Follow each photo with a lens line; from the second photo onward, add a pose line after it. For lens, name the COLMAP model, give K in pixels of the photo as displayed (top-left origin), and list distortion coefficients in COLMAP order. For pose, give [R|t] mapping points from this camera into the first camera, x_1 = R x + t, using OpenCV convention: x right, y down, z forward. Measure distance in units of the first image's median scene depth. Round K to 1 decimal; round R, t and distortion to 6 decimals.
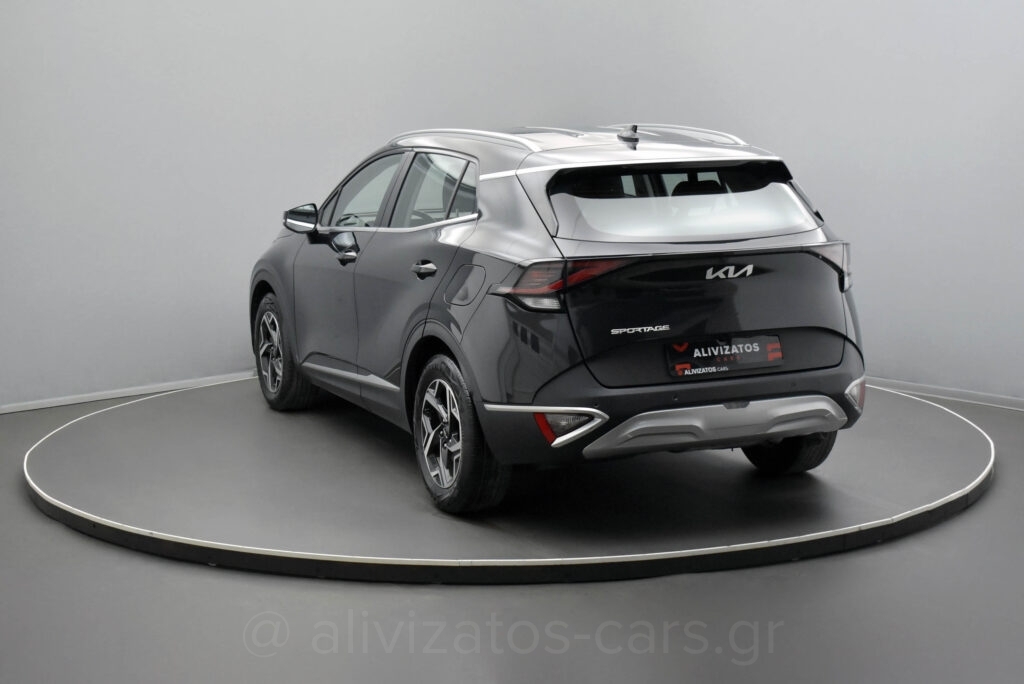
lens RADIAL K [[1663.7, 0, 512.0], [0, 1663.7, 342.0], [0, 0, 1]] dist [-0.038846, -0.040118]
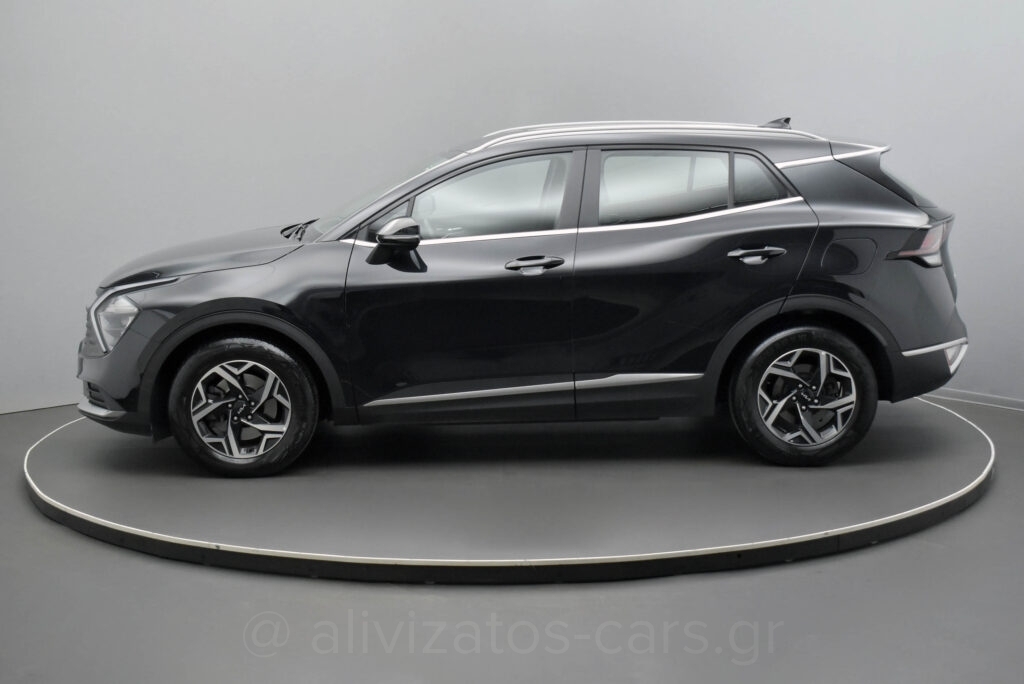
lens RADIAL K [[1663.7, 0, 512.0], [0, 1663.7, 342.0], [0, 0, 1]] dist [-0.038846, -0.040118]
pose [[0.381822, -0.126720, 0.915508, -1.197793], [0.144074, 0.986608, 0.076473, -0.099863], [-0.912937, 0.102702, 0.394965, 0.790057]]
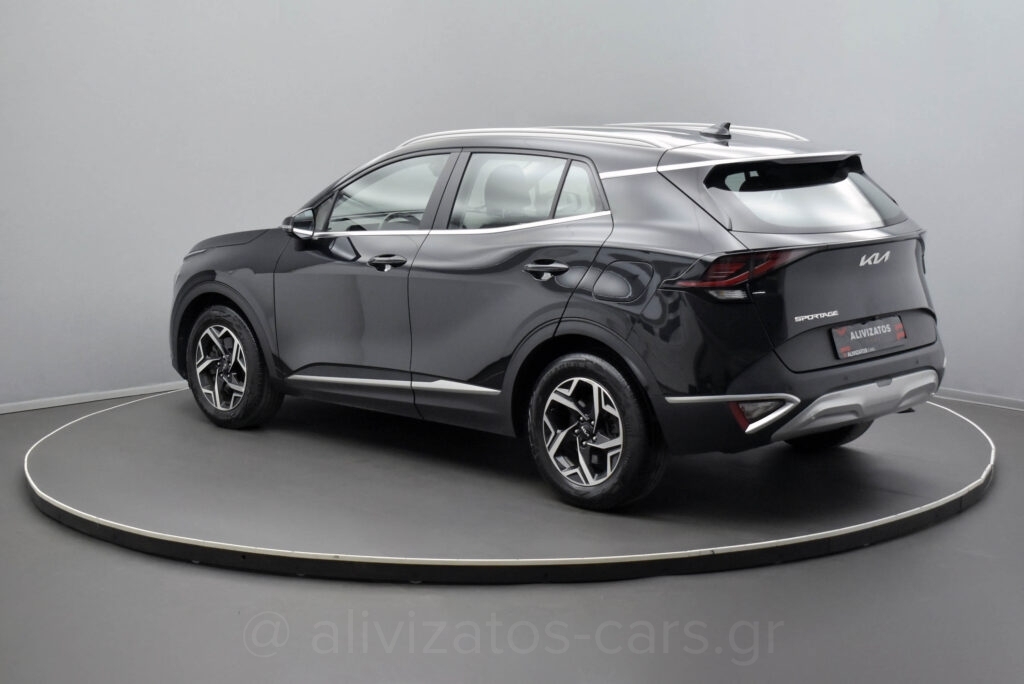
lens RADIAL K [[1663.7, 0, 512.0], [0, 1663.7, 342.0], [0, 0, 1]] dist [-0.038846, -0.040118]
pose [[0.934465, -0.053400, 0.352029, -0.460322], [0.054583, 0.998488, 0.006571, -0.008239], [-0.351848, 0.013074, 0.935966, 0.084191]]
